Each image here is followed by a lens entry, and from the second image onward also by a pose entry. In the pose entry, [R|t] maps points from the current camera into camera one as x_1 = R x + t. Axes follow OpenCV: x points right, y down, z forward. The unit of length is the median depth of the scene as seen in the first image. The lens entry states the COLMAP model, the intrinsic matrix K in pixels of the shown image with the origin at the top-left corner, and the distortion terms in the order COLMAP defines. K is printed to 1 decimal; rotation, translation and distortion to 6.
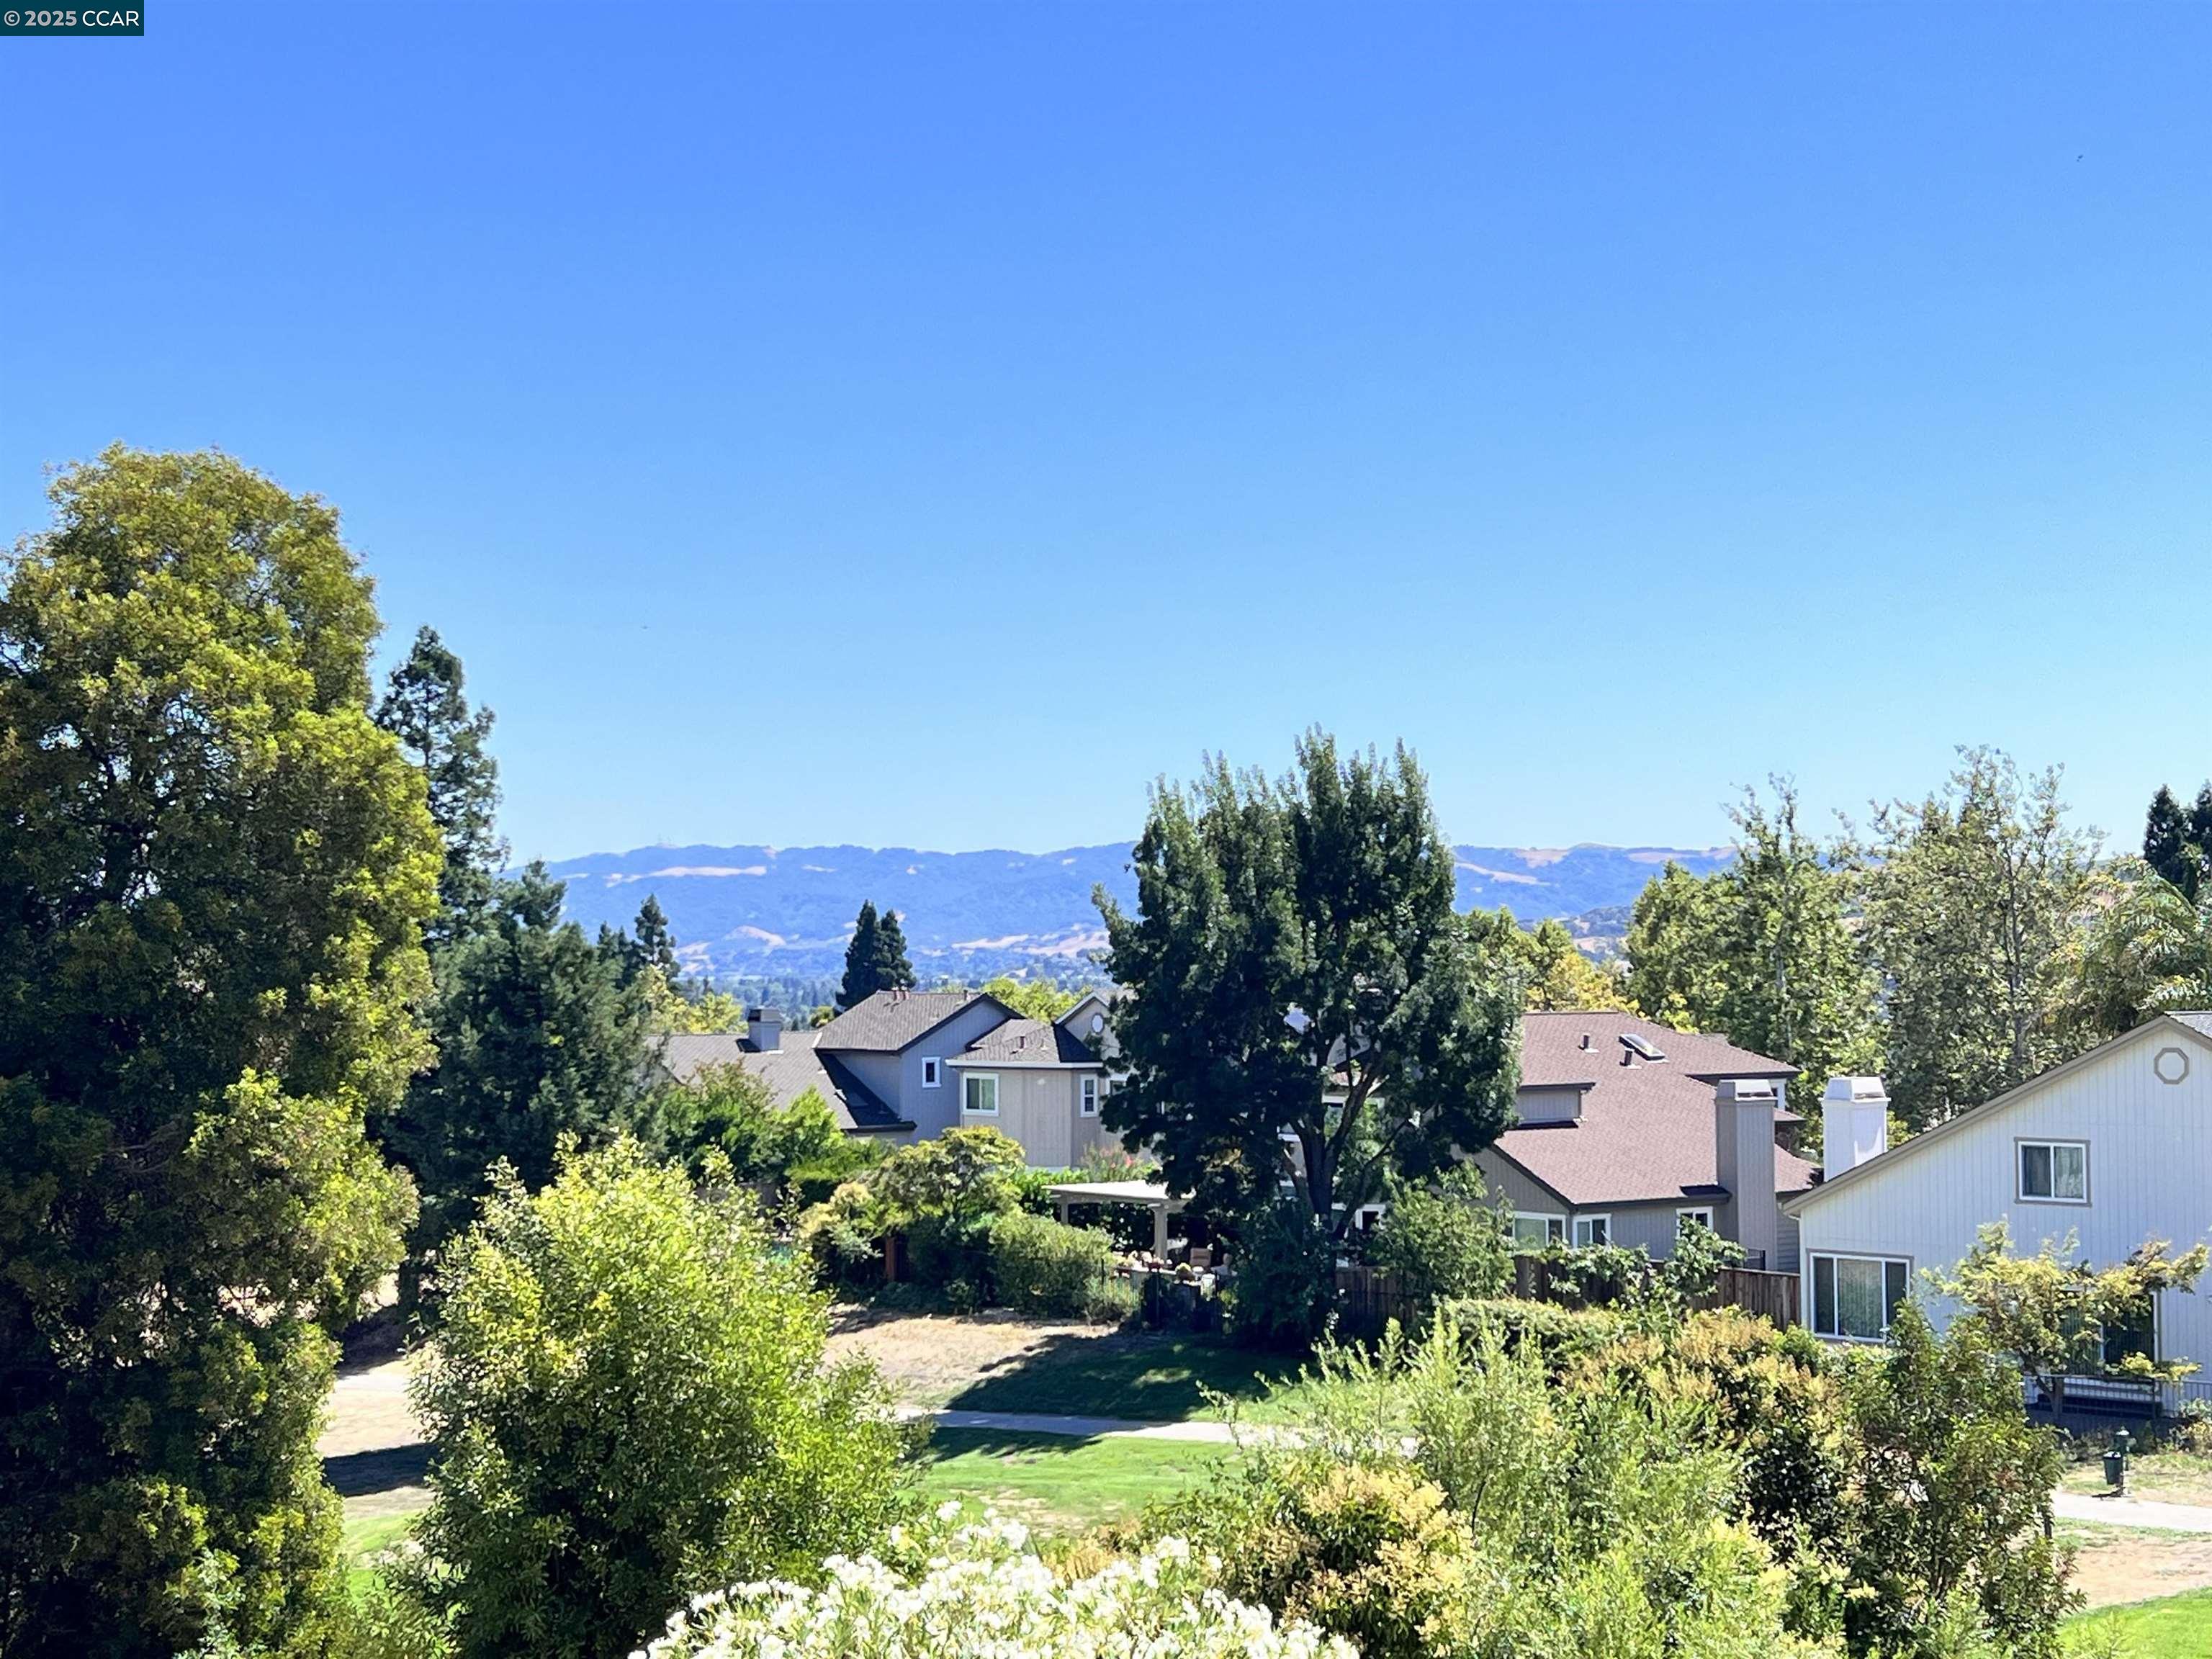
lens RADIAL K [[3479.2, 0, 1110.7], [0, 3479.2, 832.7], [0, 0, 1]] dist [0.046041, 0.000000]
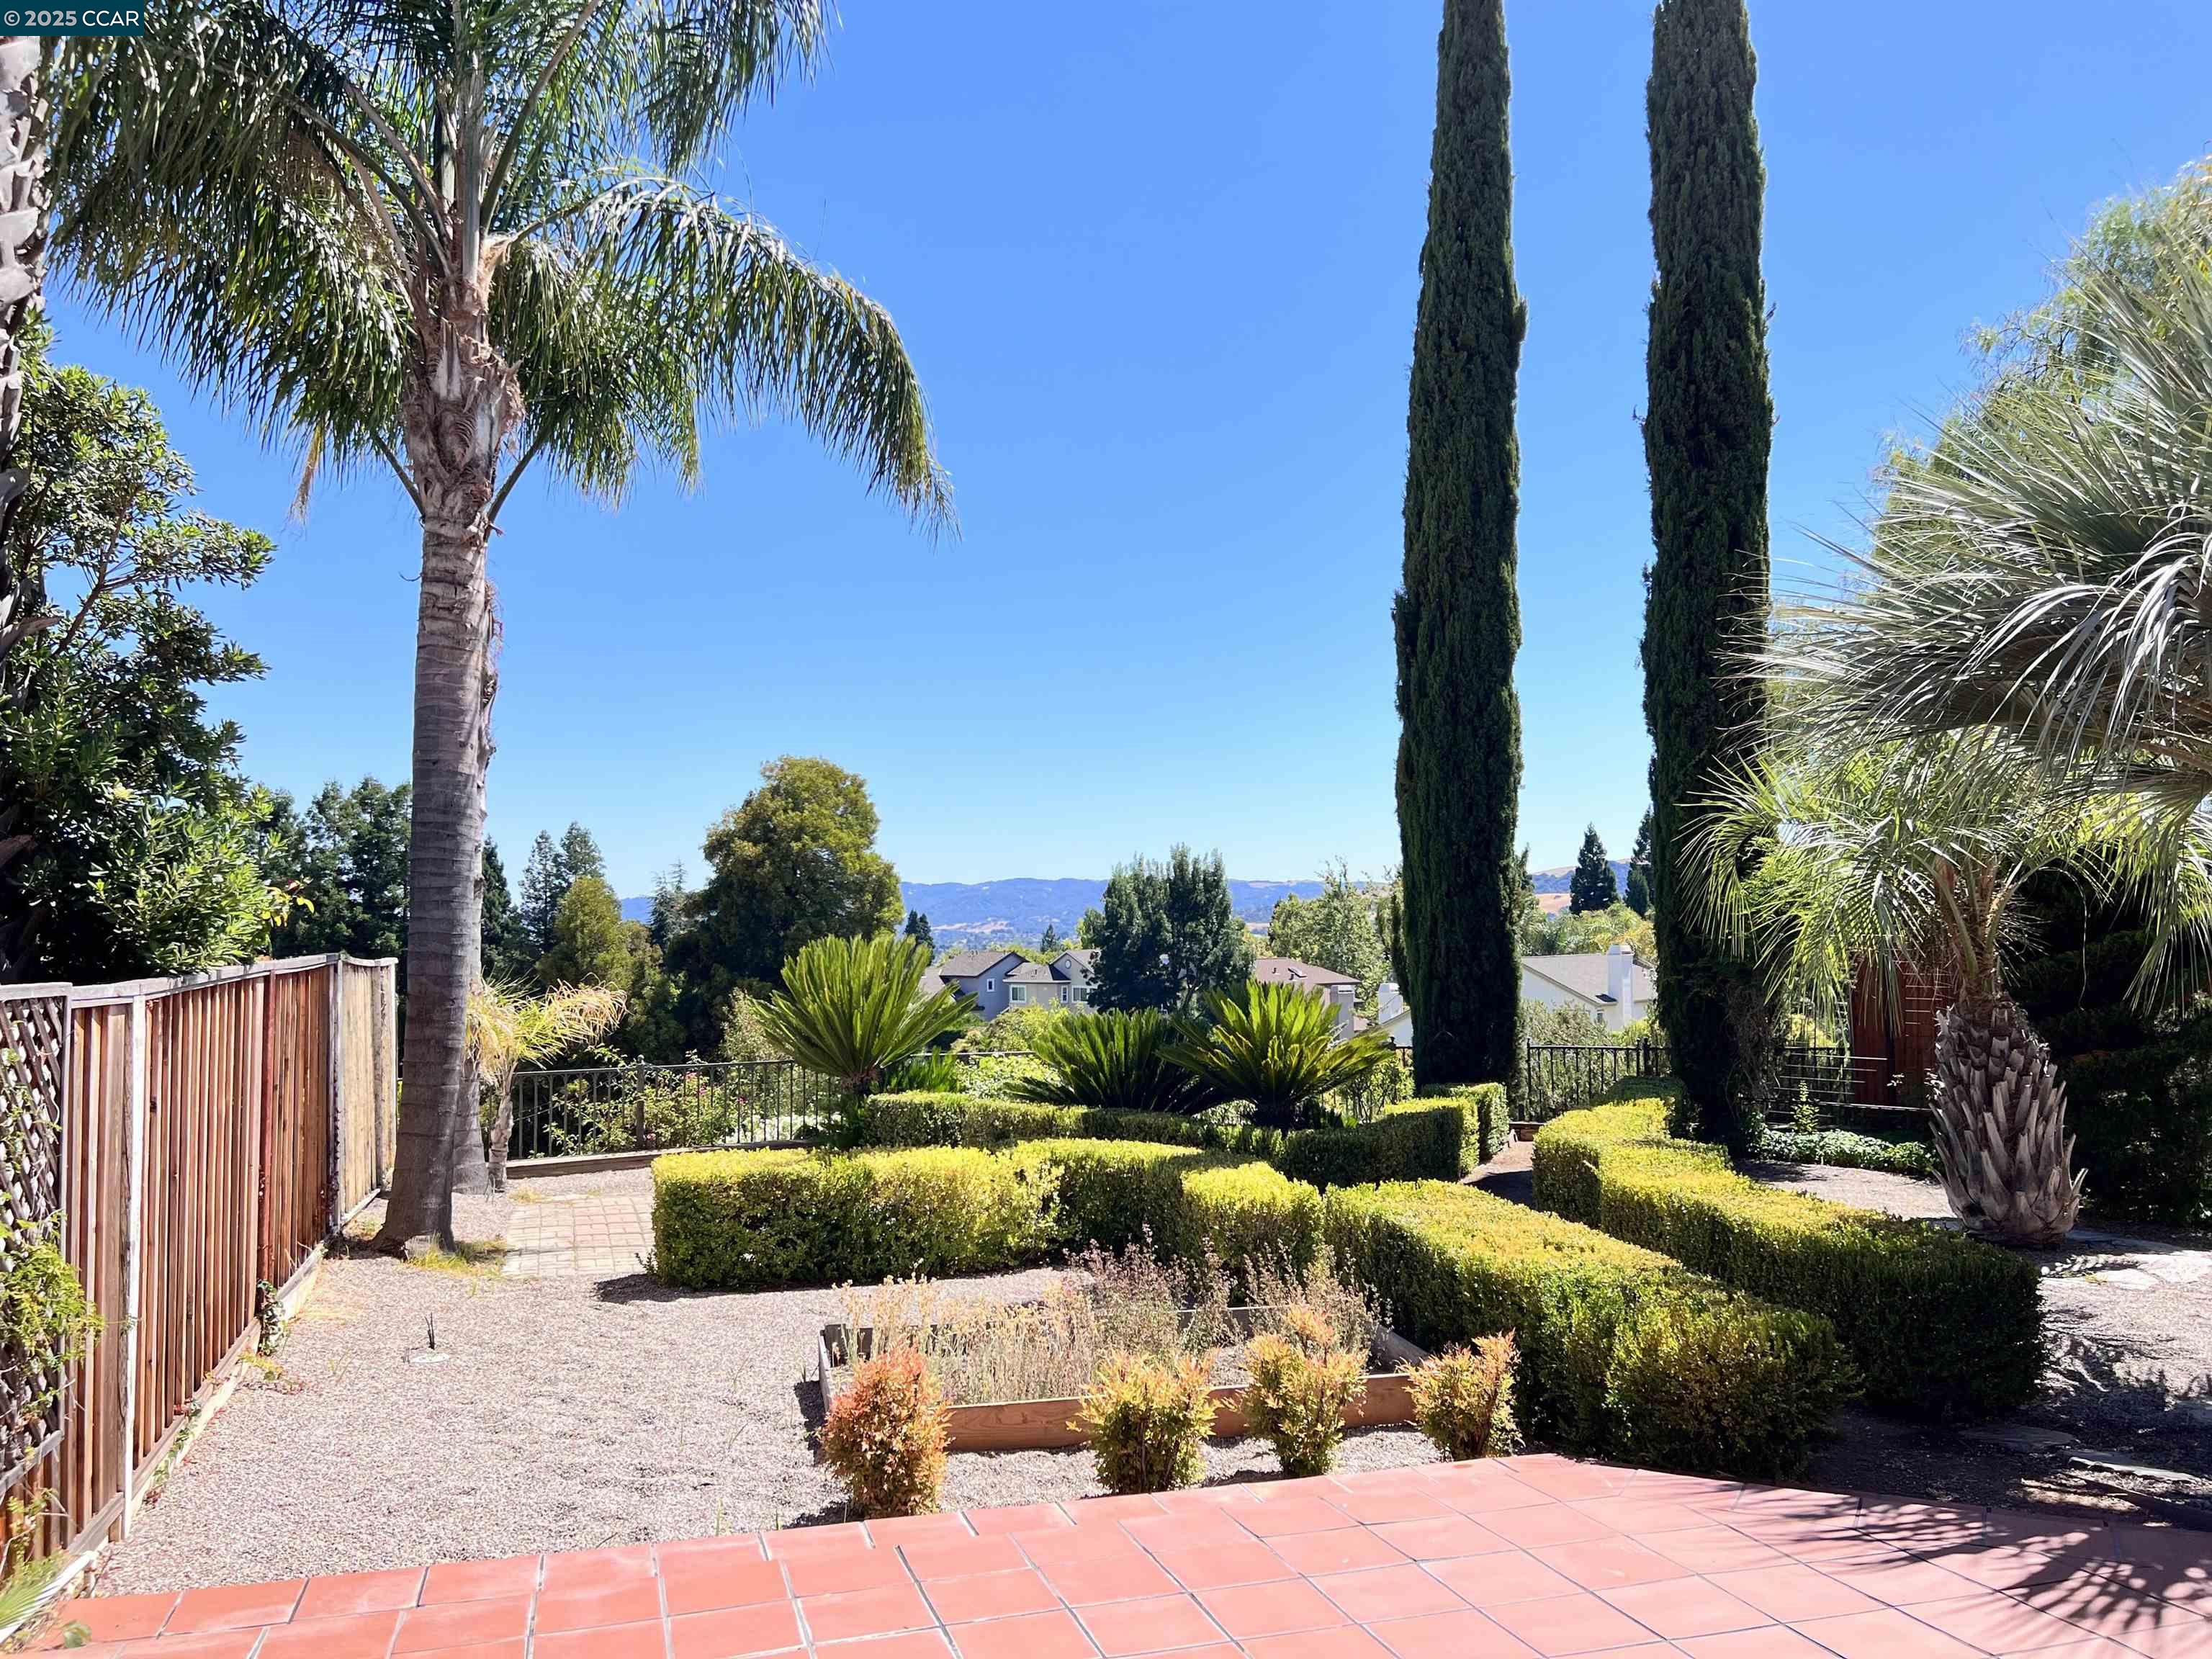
lens RADIAL K [[1646.8, 0, 1114.8], [0, 1646.8, 817.3], [0, 0, 1]] dist [0.064691, -0.012851]
pose [[0.997790, 0.000415, 0.066447, -0.062454], [0.001870, 0.999409, -0.034327, -0.009188], [-0.066421, 0.034375, 0.997199, -0.180077]]
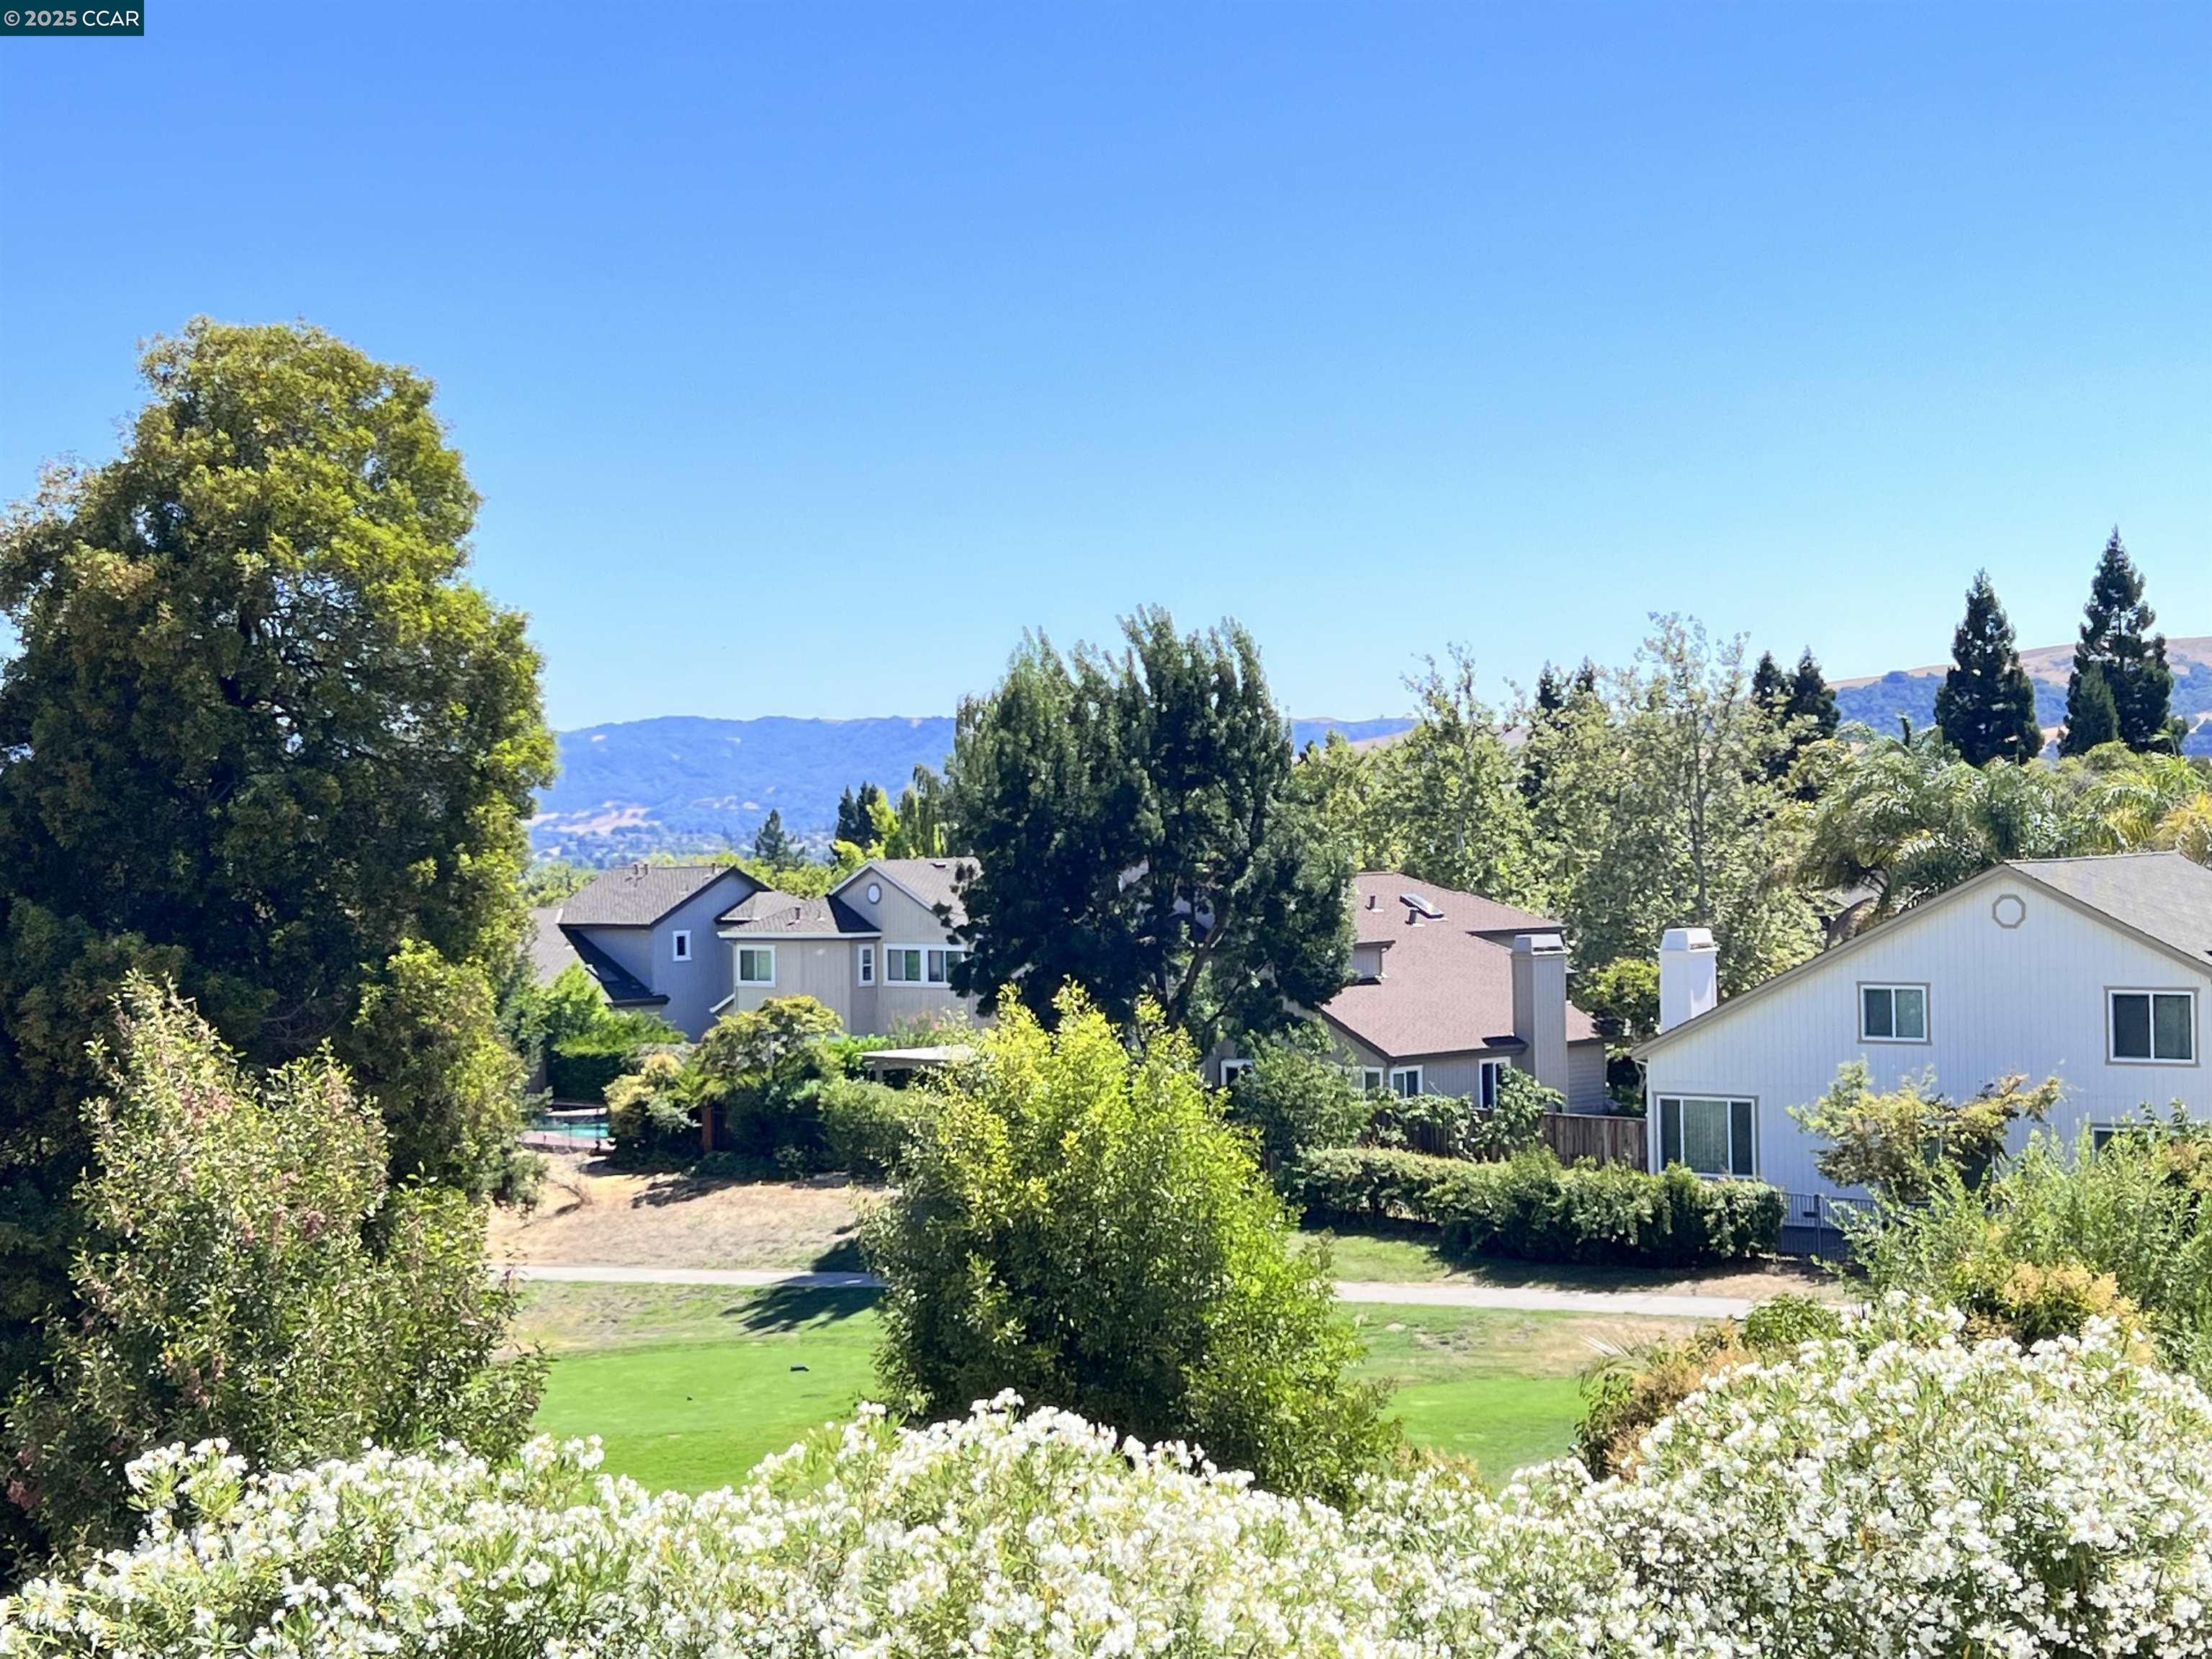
lens RADIAL K [[3479.2, 0, 1115.1], [0, 3479.2, 842.8], [0, 0, 1]] dist [0.046041, 0.000000]
pose [[0.990790, -0.014744, 0.134599, -0.092709], [0.009472, 0.999166, 0.039730, 0.000784], [-0.135072, -0.038089, 0.990103, -0.014661]]
